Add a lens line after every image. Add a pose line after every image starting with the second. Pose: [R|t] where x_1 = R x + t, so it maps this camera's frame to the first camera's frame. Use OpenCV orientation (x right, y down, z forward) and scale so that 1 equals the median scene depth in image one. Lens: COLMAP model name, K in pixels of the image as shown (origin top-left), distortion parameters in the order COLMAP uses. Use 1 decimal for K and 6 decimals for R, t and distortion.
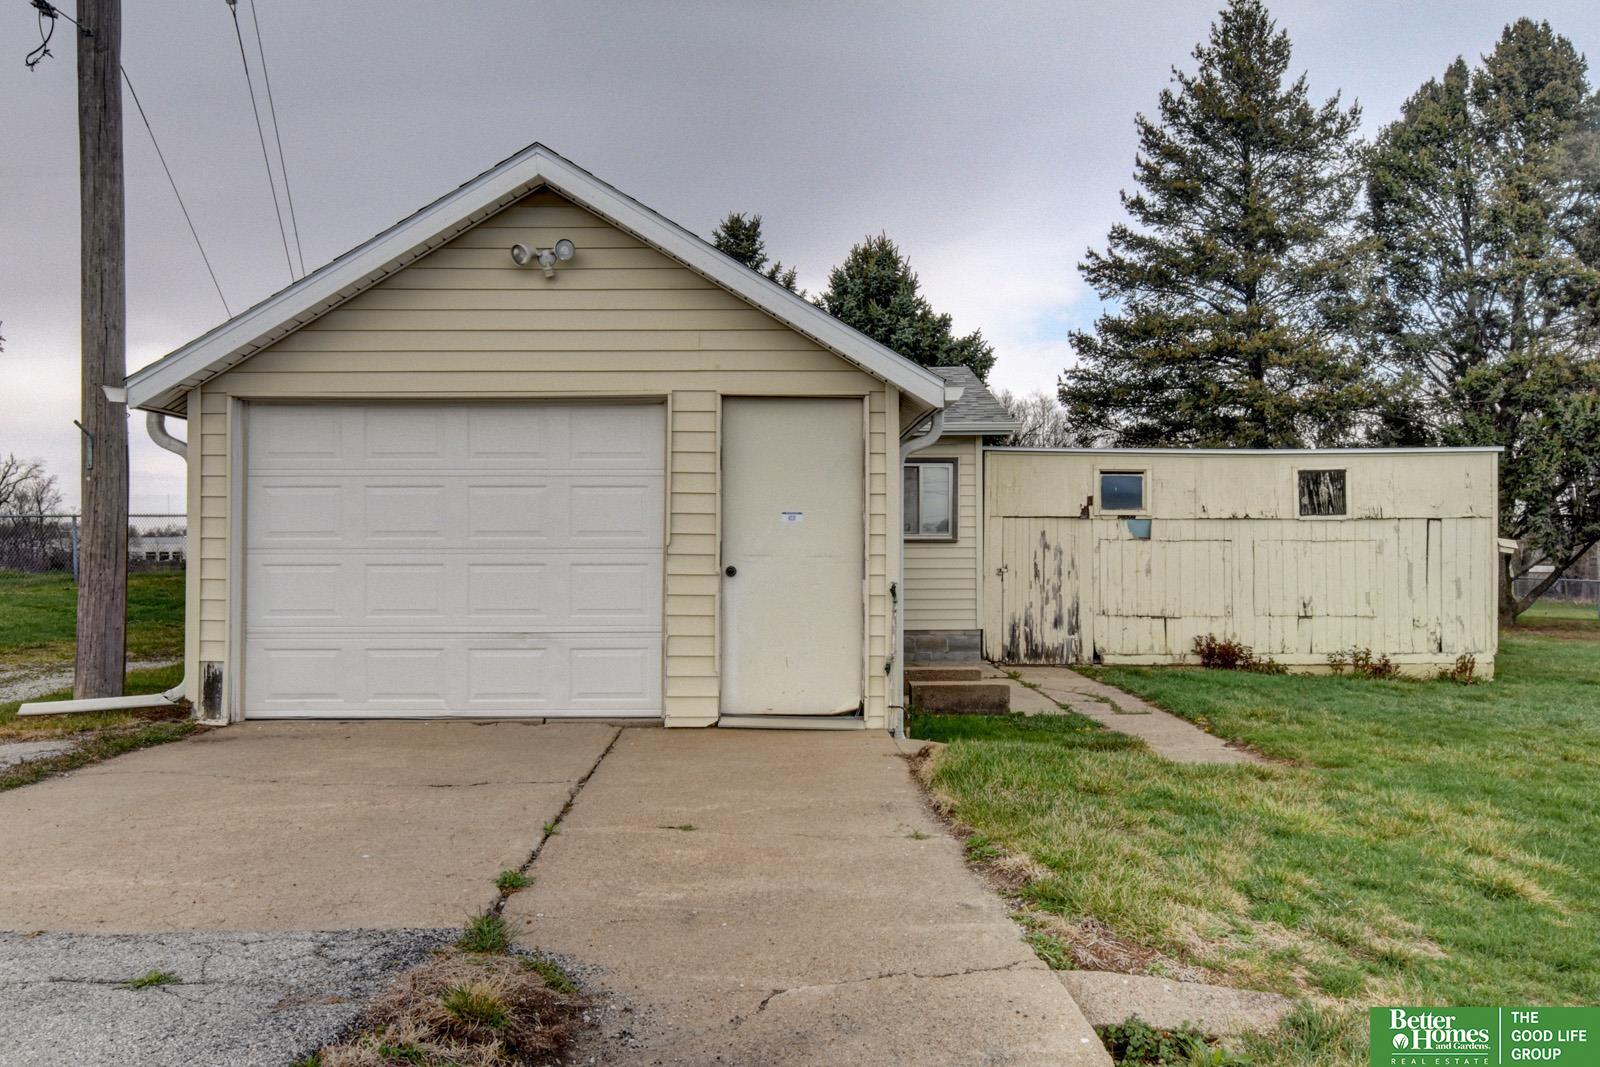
lens RADIAL K [[1187.7, 0, 831.0], [0, 1187.7, 564.8], [0, 0, 1]] dist [0.022072, -0.005301]
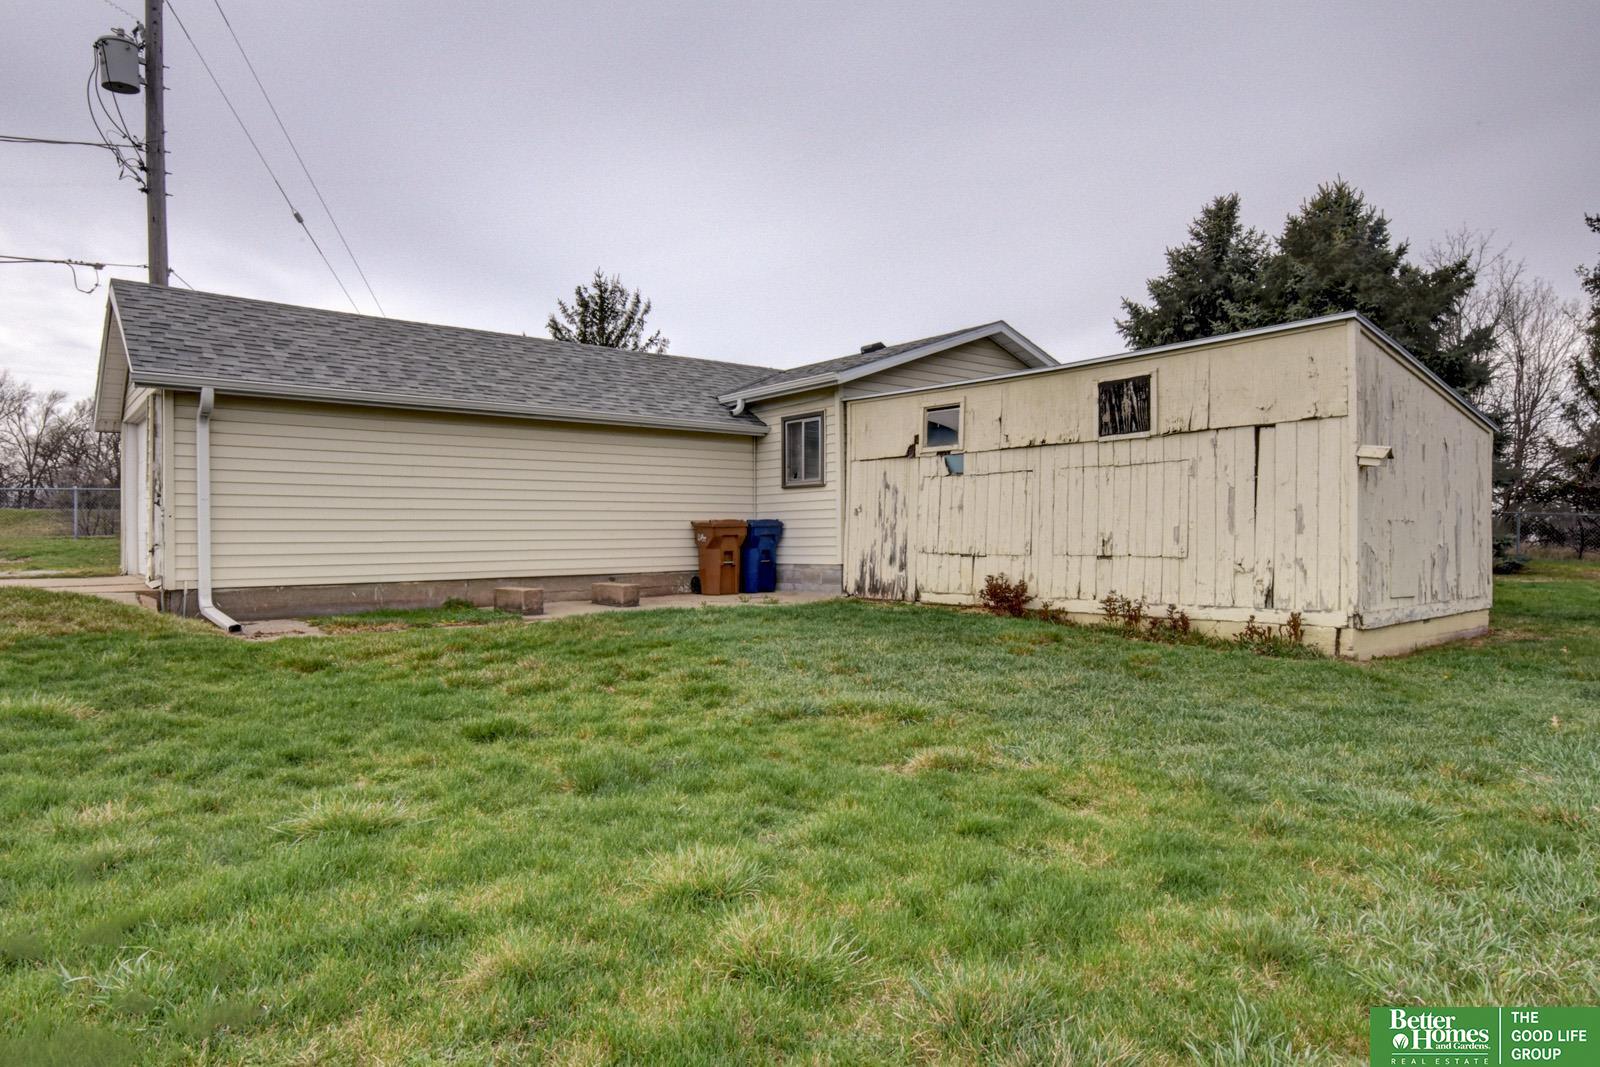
lens RADIAL K [[956.4, 0, 800.0], [0, 956.4, 533.5], [0, 0, 1]] dist [0.050323, -0.058821]
pose [[0.639562, -0.006395, -0.768713, 0.779393], [0.004278, 0.999980, -0.004760, 0.029504], [0.768728, -0.000244, 0.639576, 0.403748]]
